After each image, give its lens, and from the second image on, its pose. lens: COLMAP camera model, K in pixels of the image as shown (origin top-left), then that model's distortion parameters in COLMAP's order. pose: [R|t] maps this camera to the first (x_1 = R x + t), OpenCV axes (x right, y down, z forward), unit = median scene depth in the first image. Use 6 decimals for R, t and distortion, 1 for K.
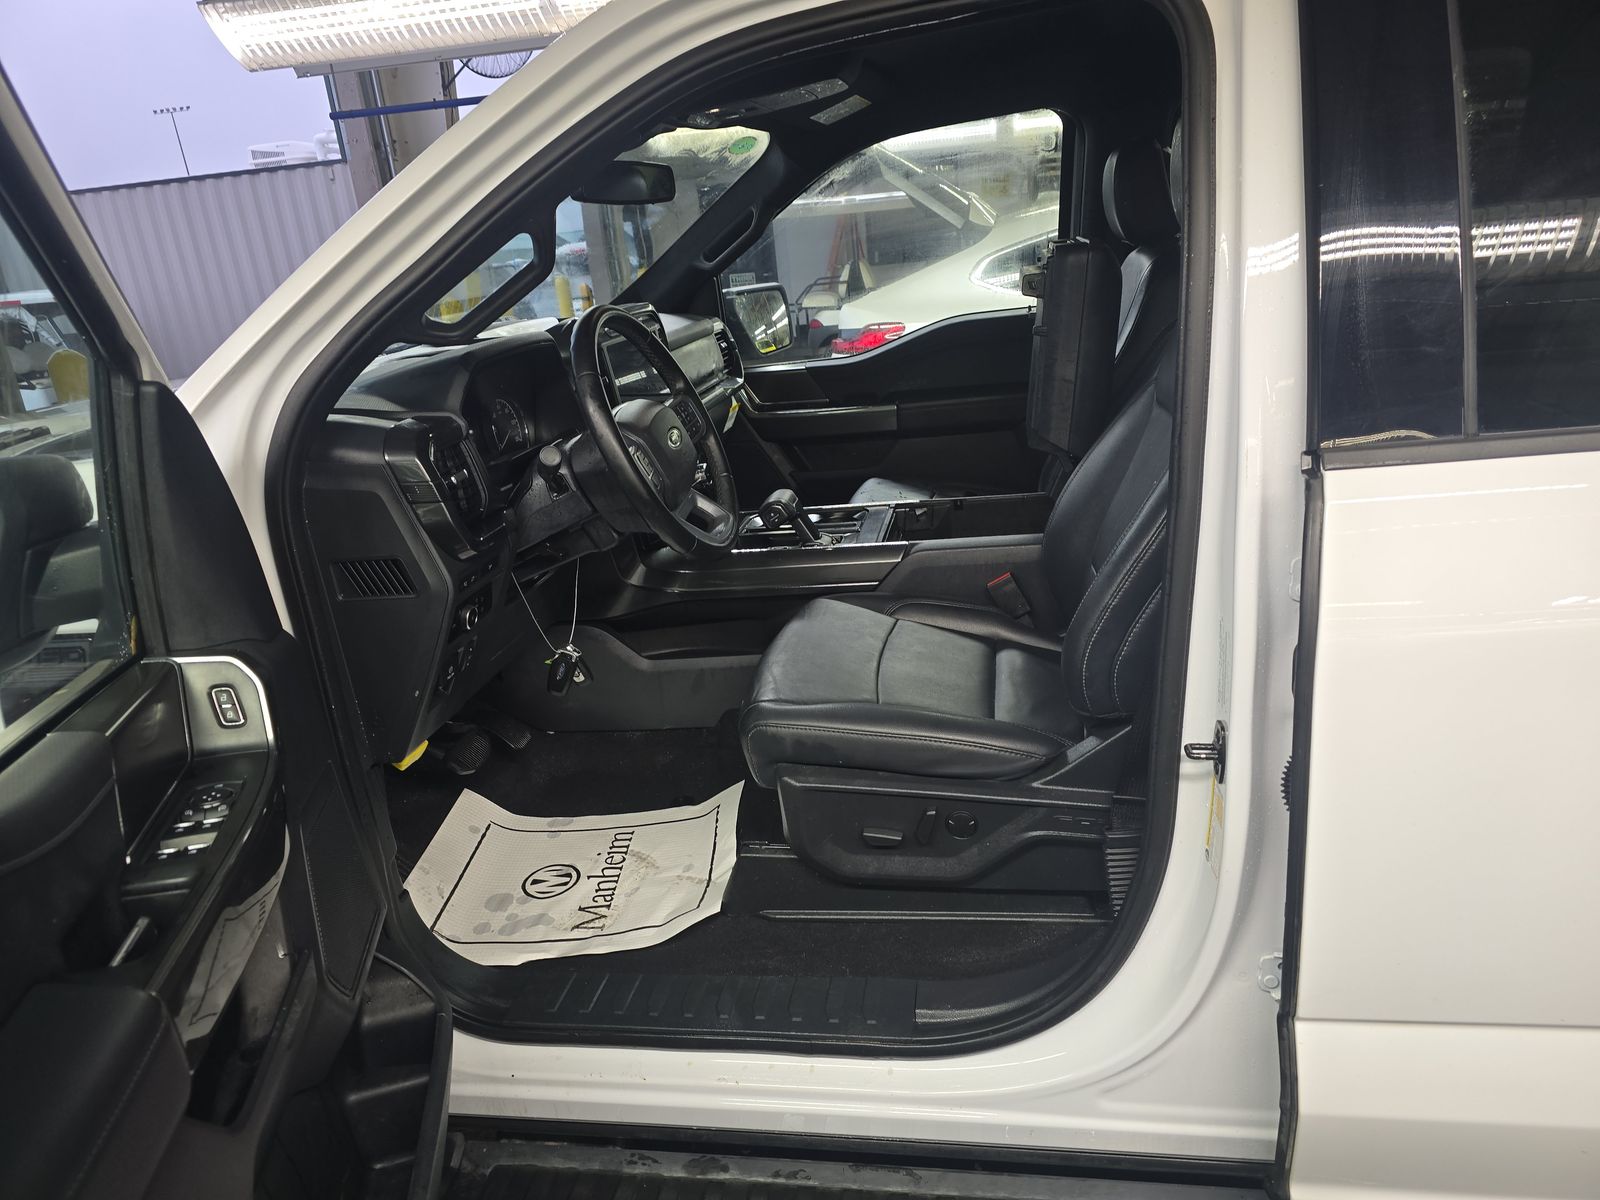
lens RADIAL K [[1086.9, 0, 799.0], [0, 1086.9, 600.3], [0, 0, 1]] dist [-0.007168, -0.002019]
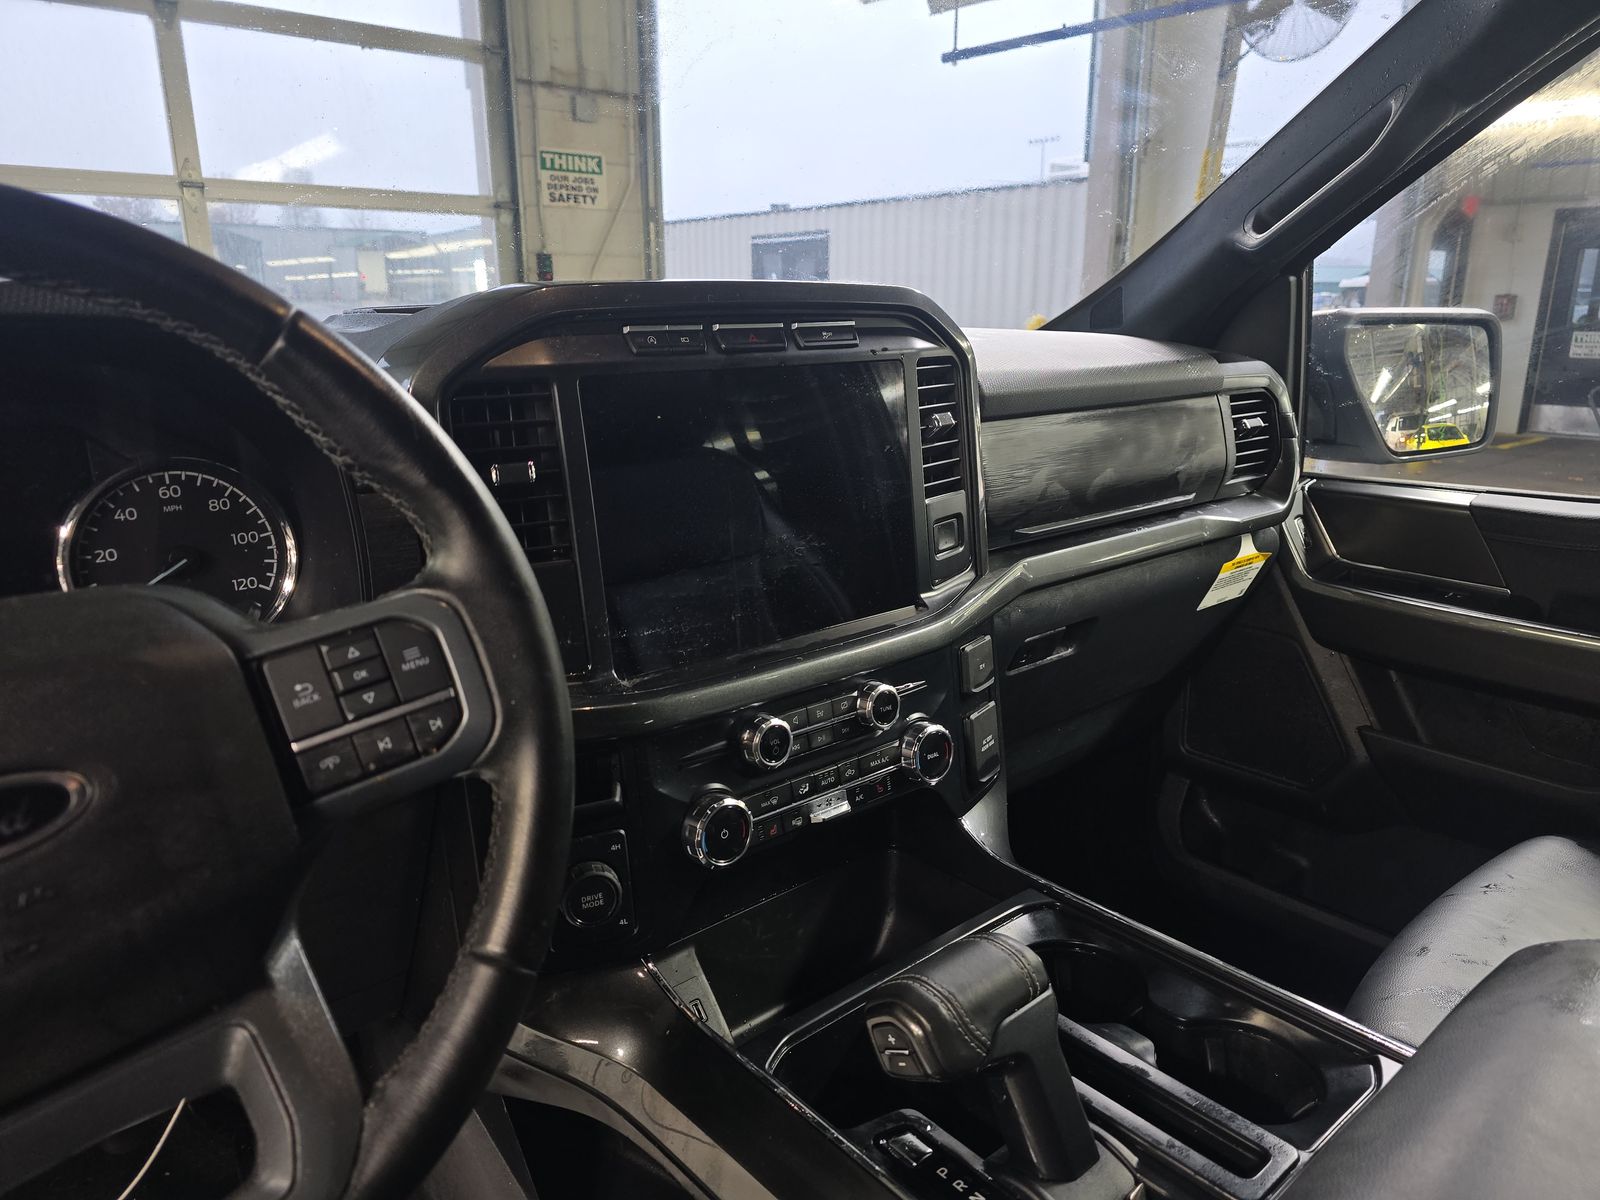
lens RADIAL K [[1086.9, 0, 800.6], [0, 1086.9, 600.1], [0, 0, 1]] dist [-0.007168, -0.002019]
pose [[0.766228, 0.248912, -0.592400, 0.066136], [-0.264209, 0.962428, 0.062654, -0.135695], [0.585737, 0.108510, 0.803204, 0.512400]]
